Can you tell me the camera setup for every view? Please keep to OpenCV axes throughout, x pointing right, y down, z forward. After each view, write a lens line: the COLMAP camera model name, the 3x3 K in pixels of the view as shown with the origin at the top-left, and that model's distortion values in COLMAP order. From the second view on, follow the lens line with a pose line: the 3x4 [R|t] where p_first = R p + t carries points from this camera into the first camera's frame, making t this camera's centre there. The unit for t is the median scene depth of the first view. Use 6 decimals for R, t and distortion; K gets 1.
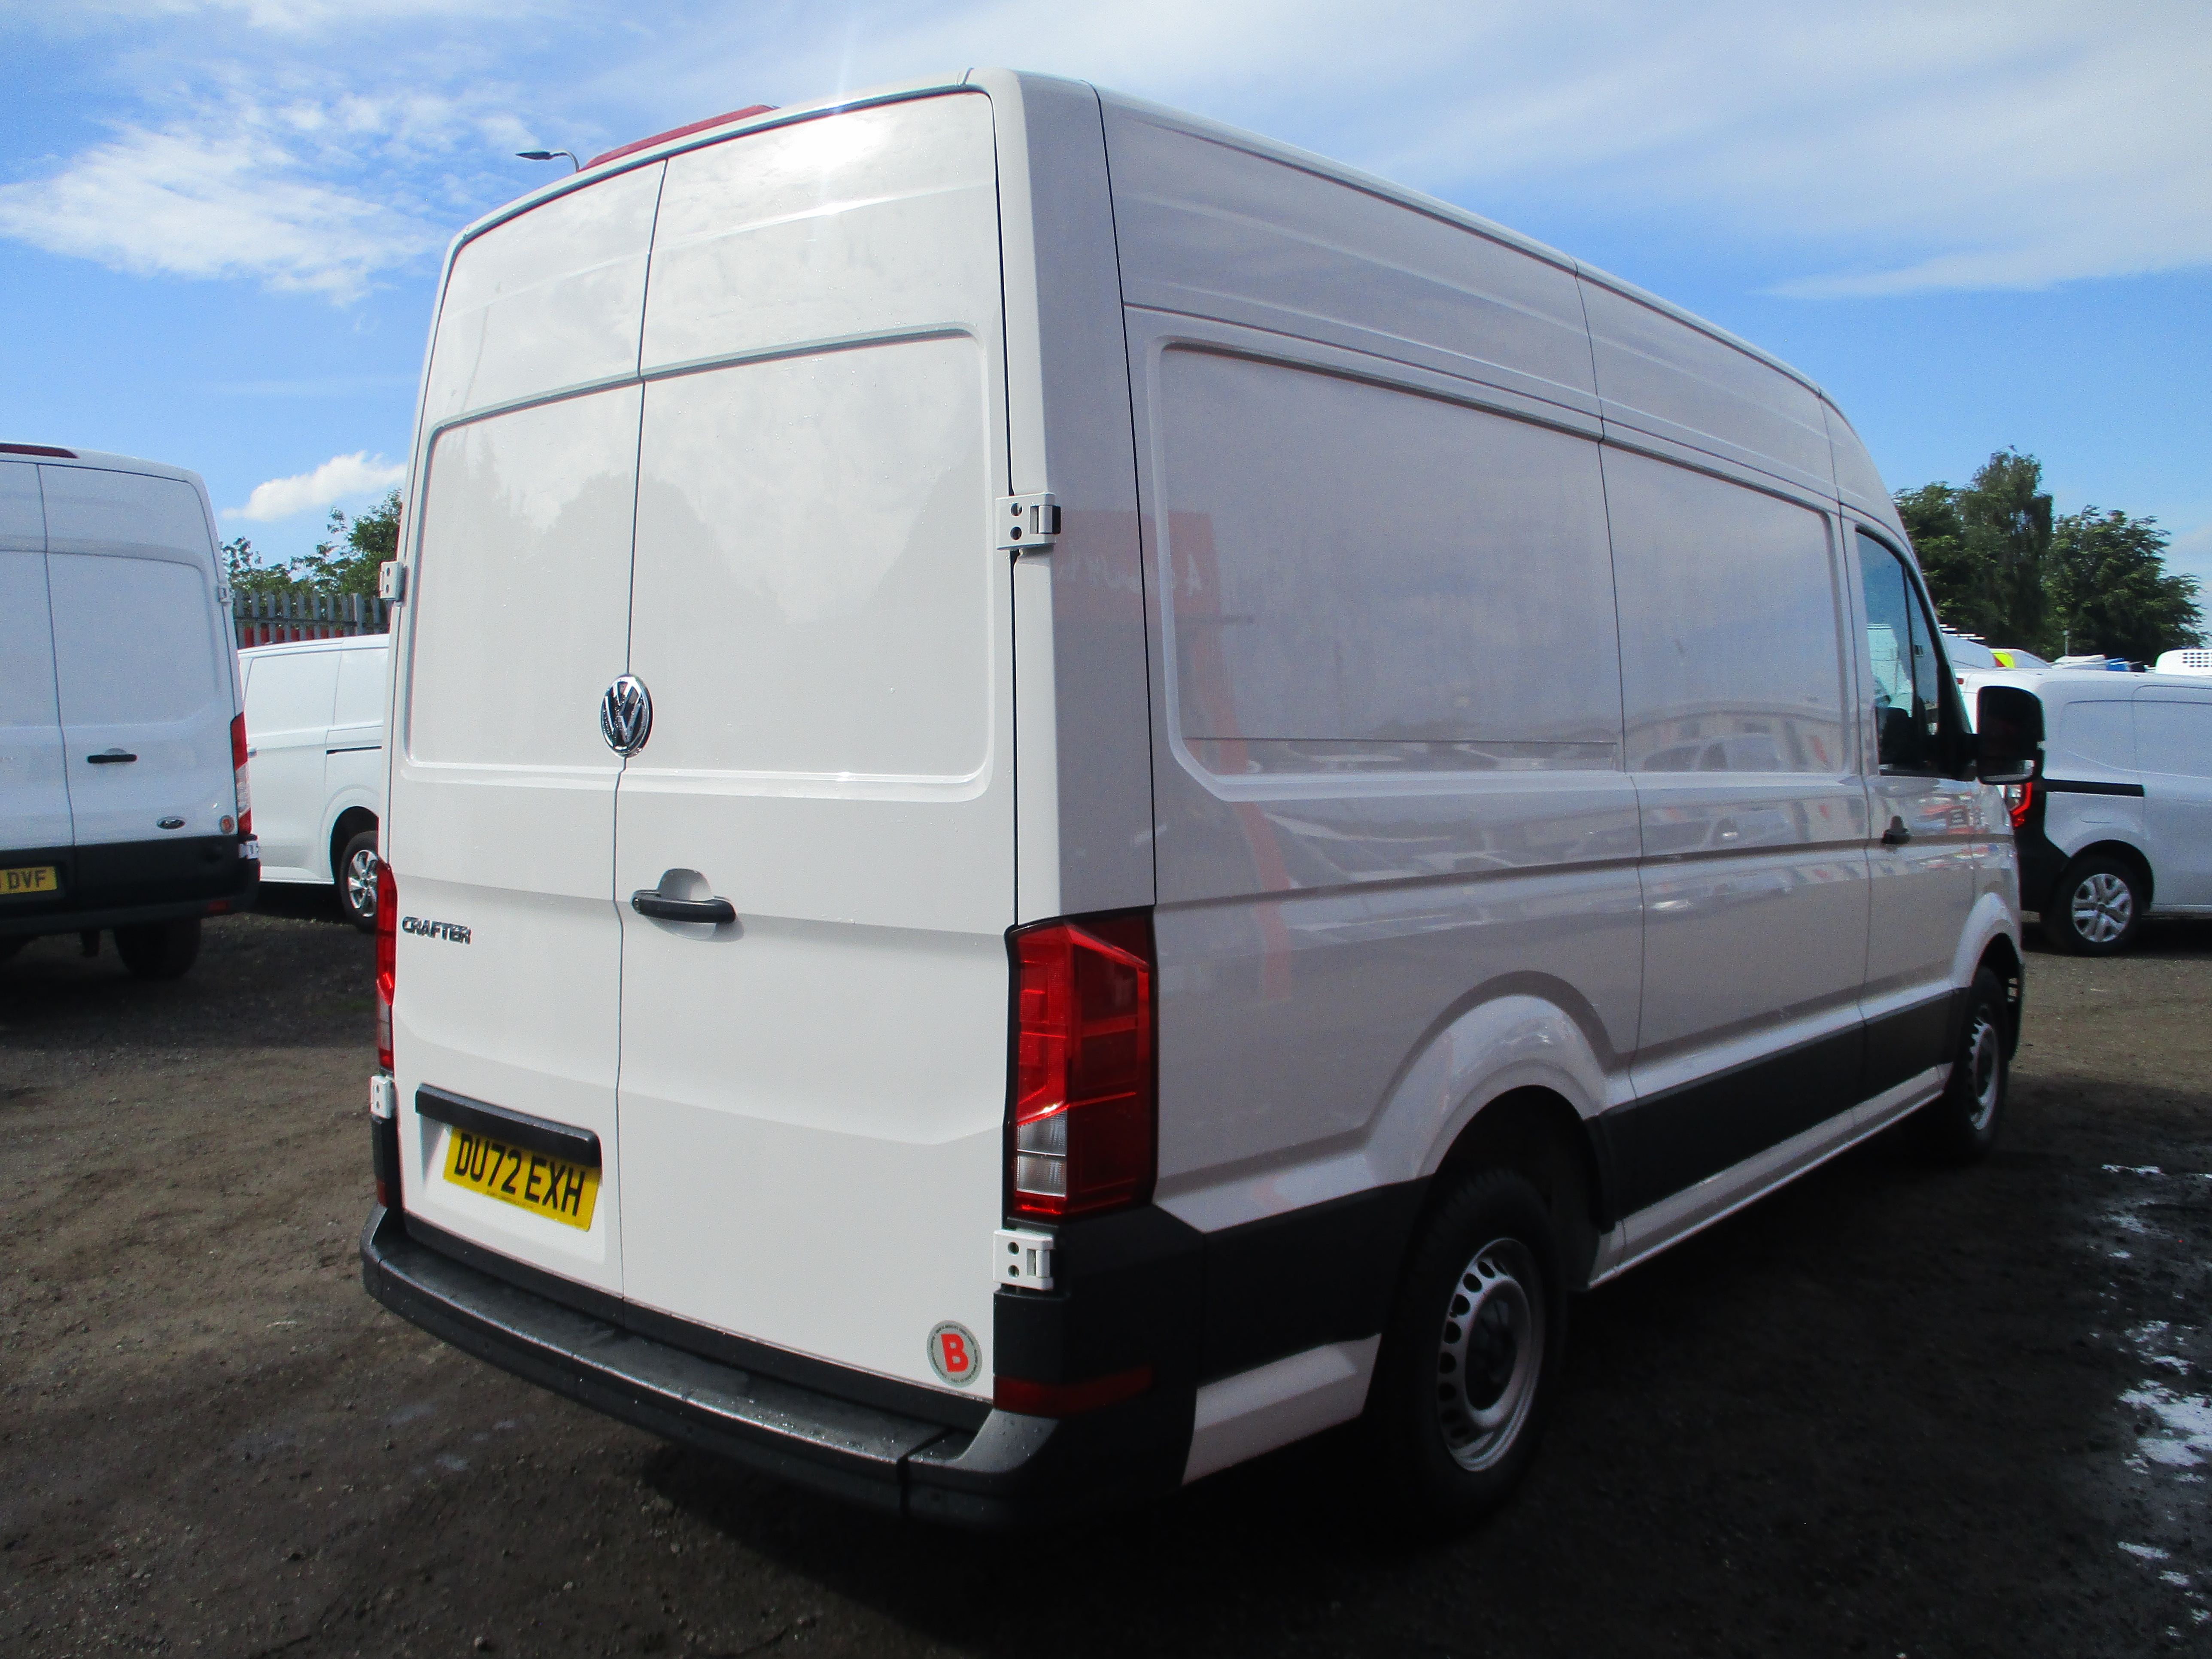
lens RADIAL K [[1834.9, 0, 1088.9], [0, 1834.9, 848.1], [0, 0, 1]] dist [-0.026710, -0.000178]
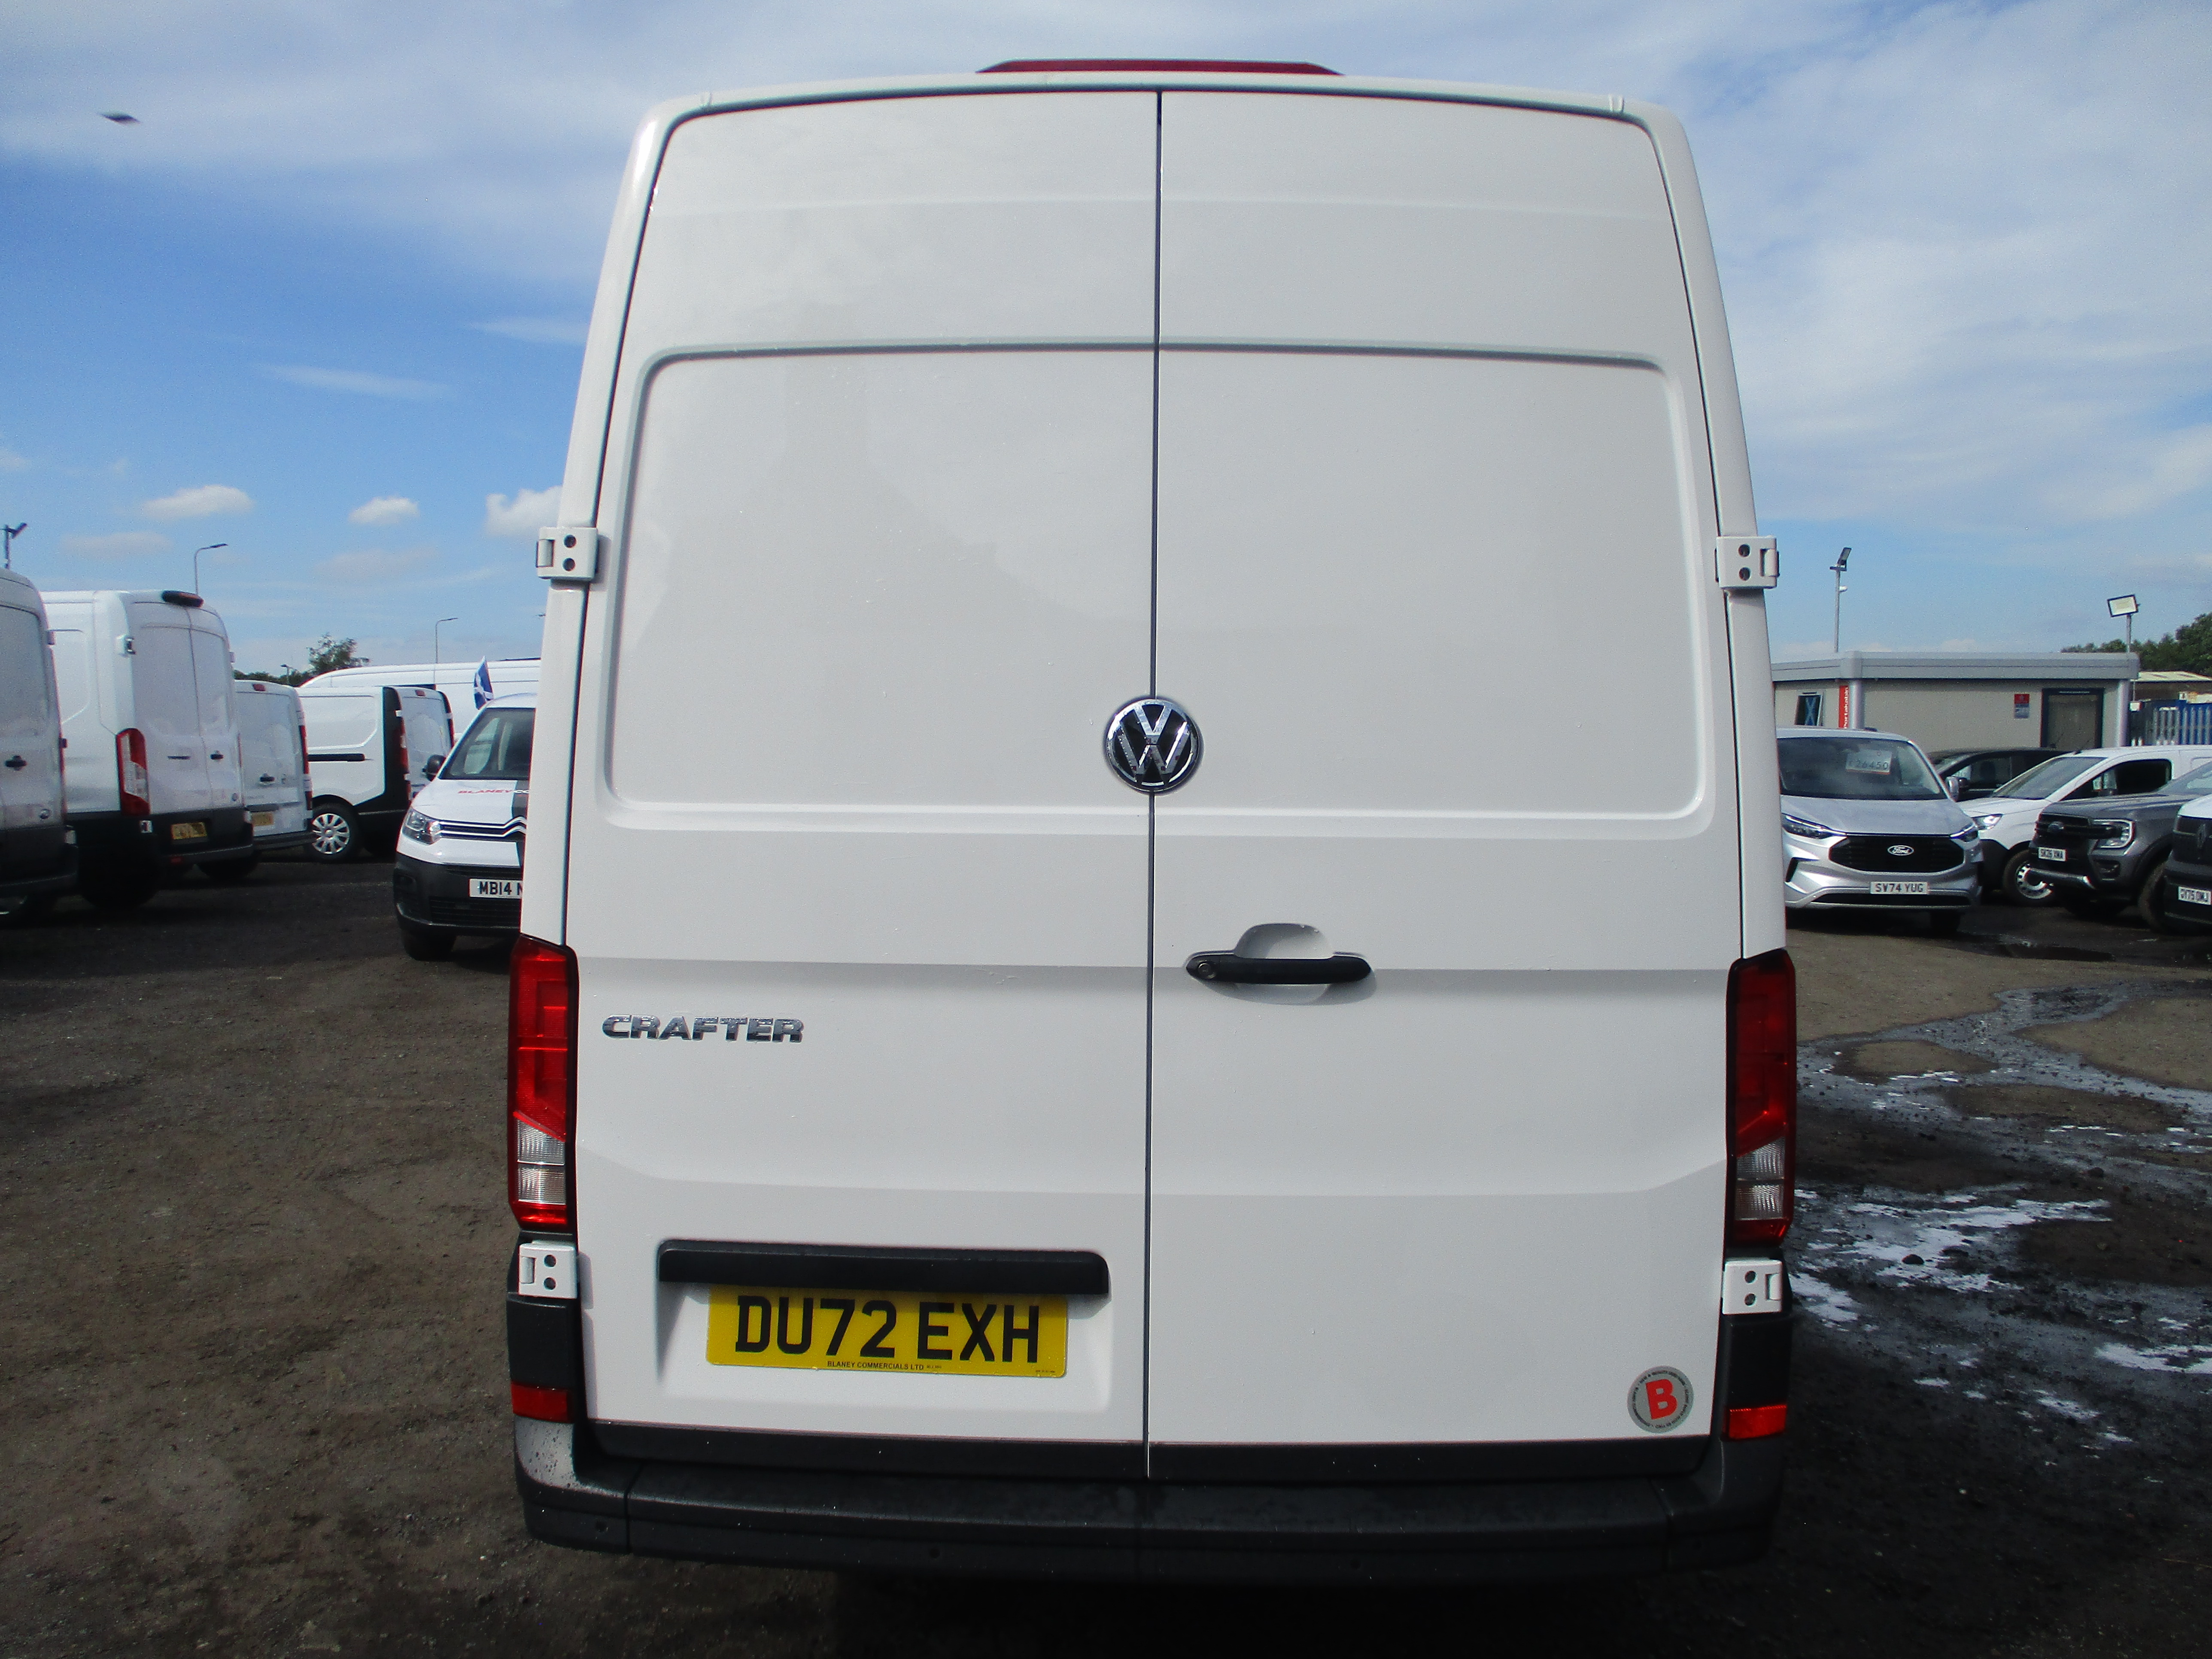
lens RADIAL K [[1834.9, 0, 1100.1], [0, 1834.9, 836.1], [0, 0, 1]] dist [-0.026710, -0.000178]
pose [[0.780942, -0.022999, 0.624180, -0.771469], [0.035938, 0.999321, -0.008142, -0.024281], [-0.623569, 0.028790, 0.781238, 0.349159]]
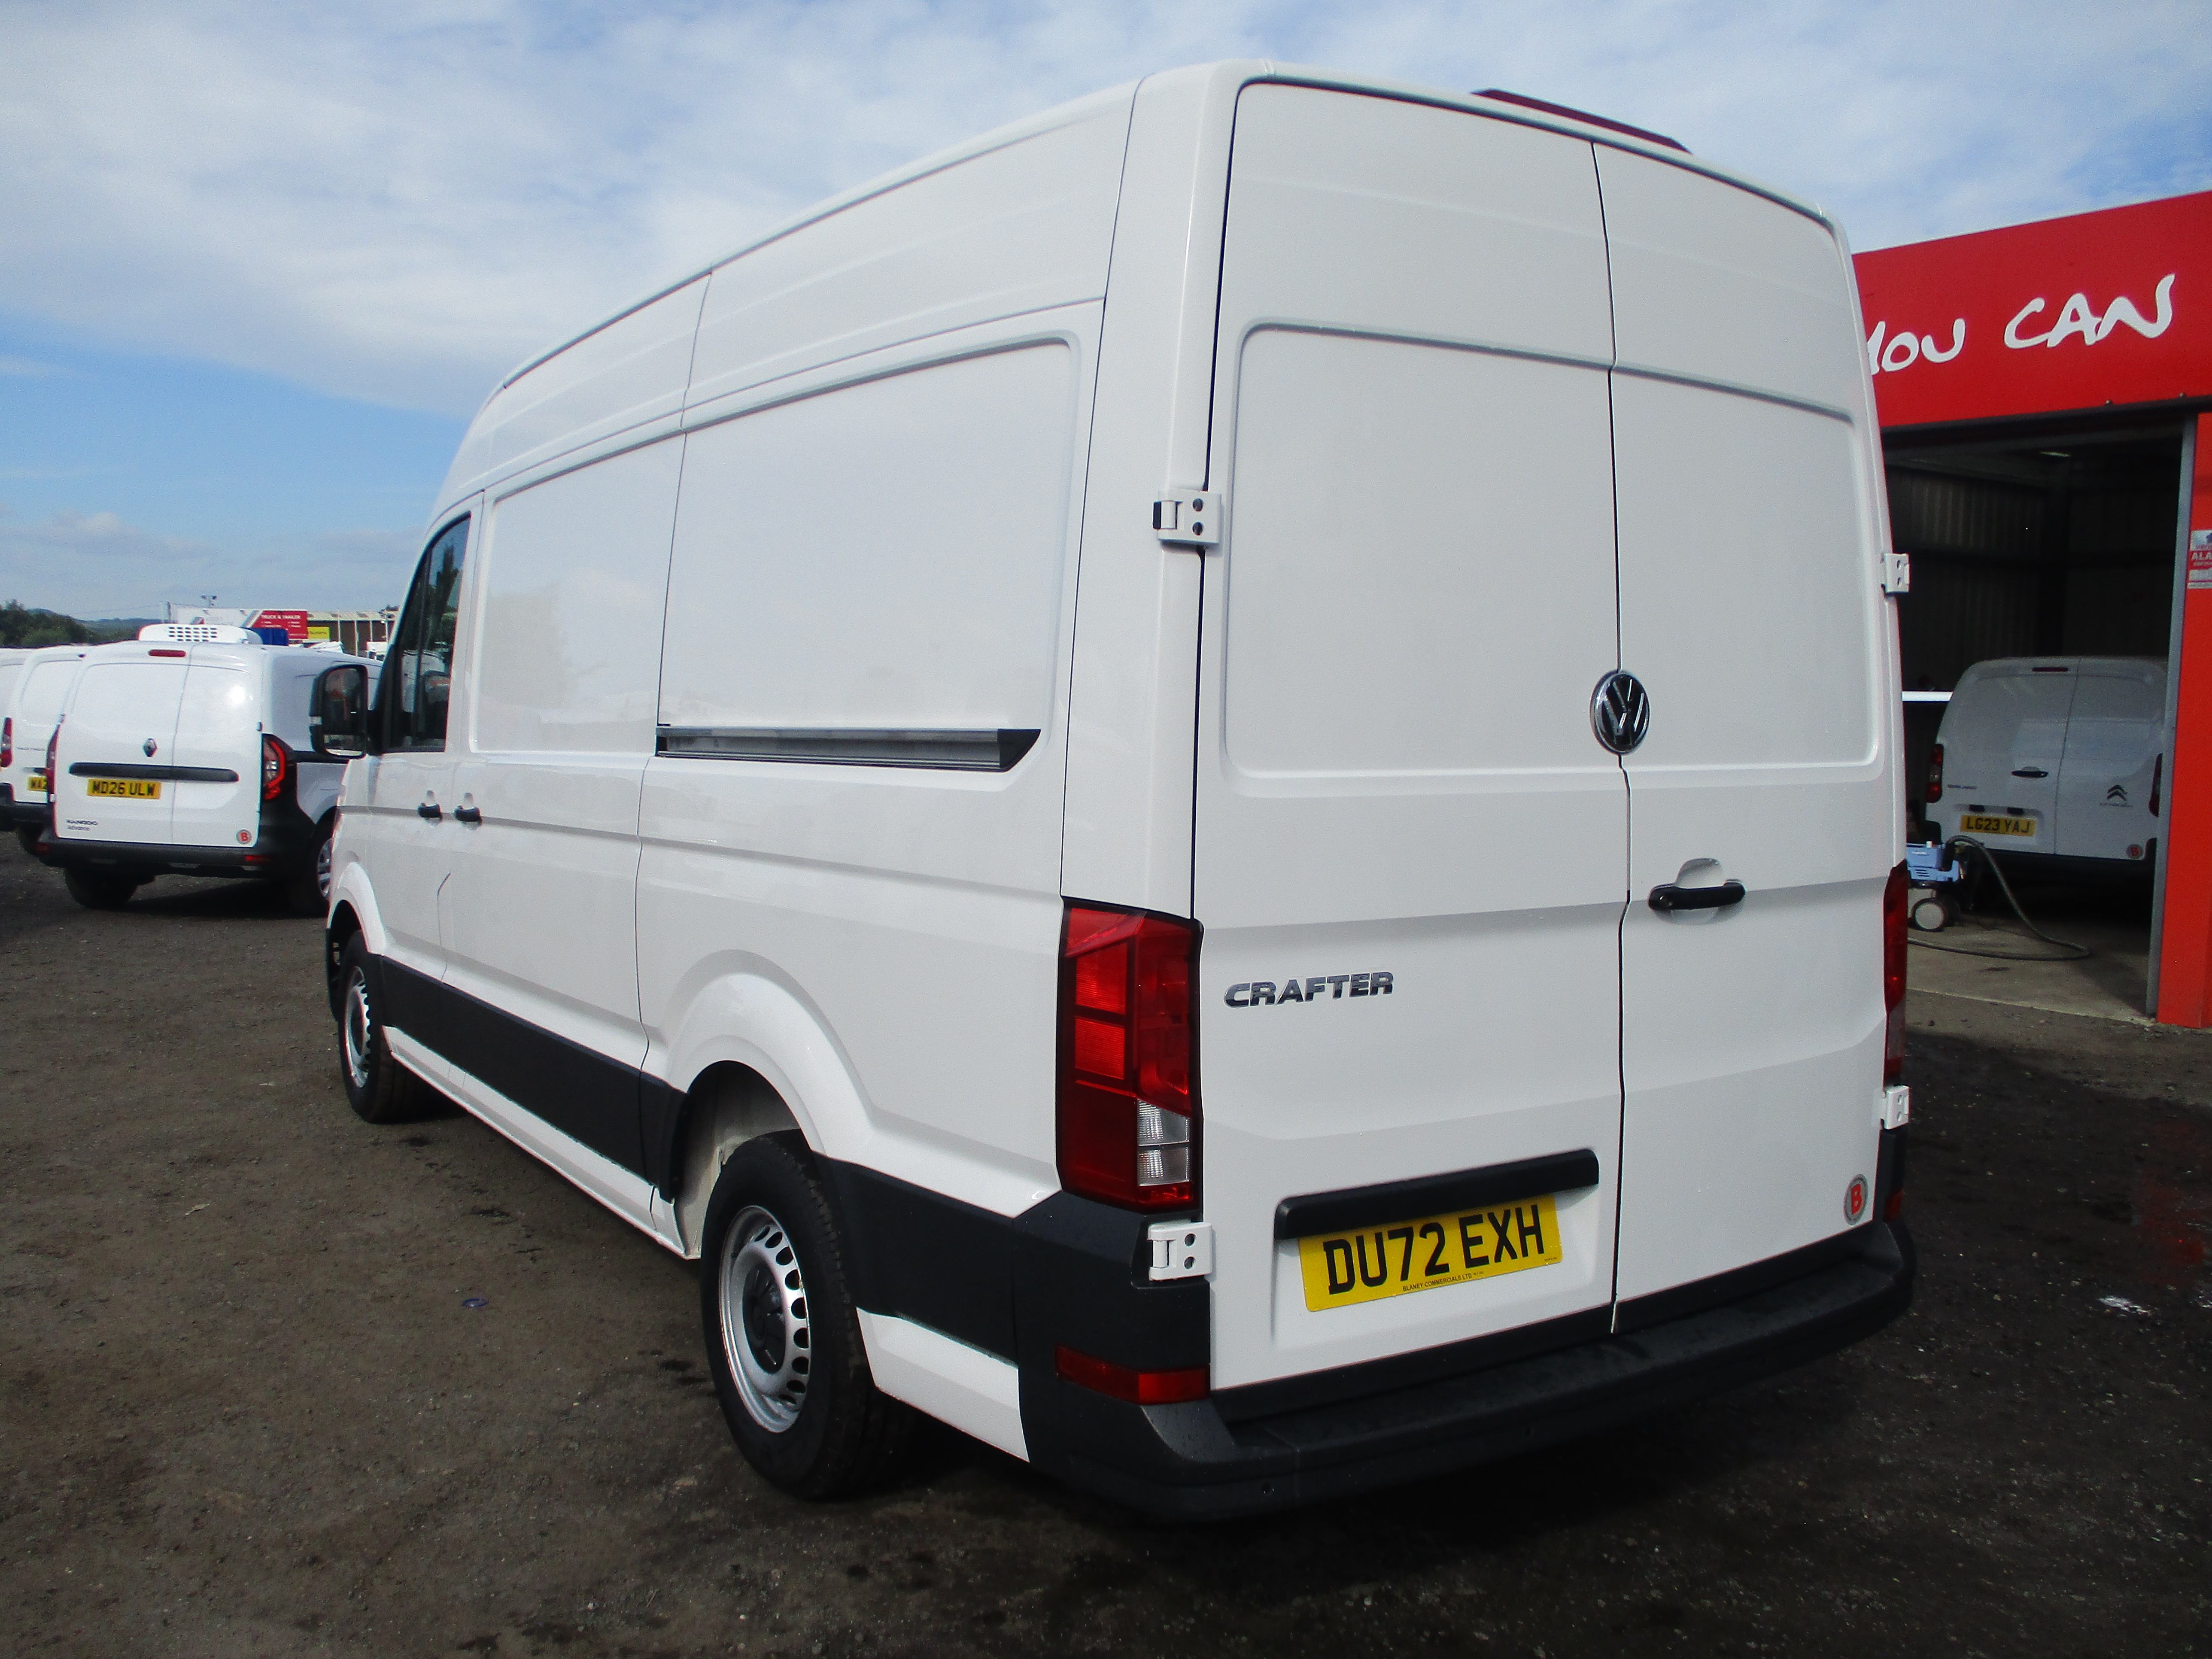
lens RADIAL K [[1834.9, 0, 1099.7], [0, 1834.9, 838.0], [0, 0, 1]] dist [-0.026710, -0.000178]
pose [[0.283422, -0.070874, 0.956373, -1.235303], [0.058049, 0.996705, 0.056660, -0.074726], [-0.957237, 0.039457, 0.286602, 0.957832]]
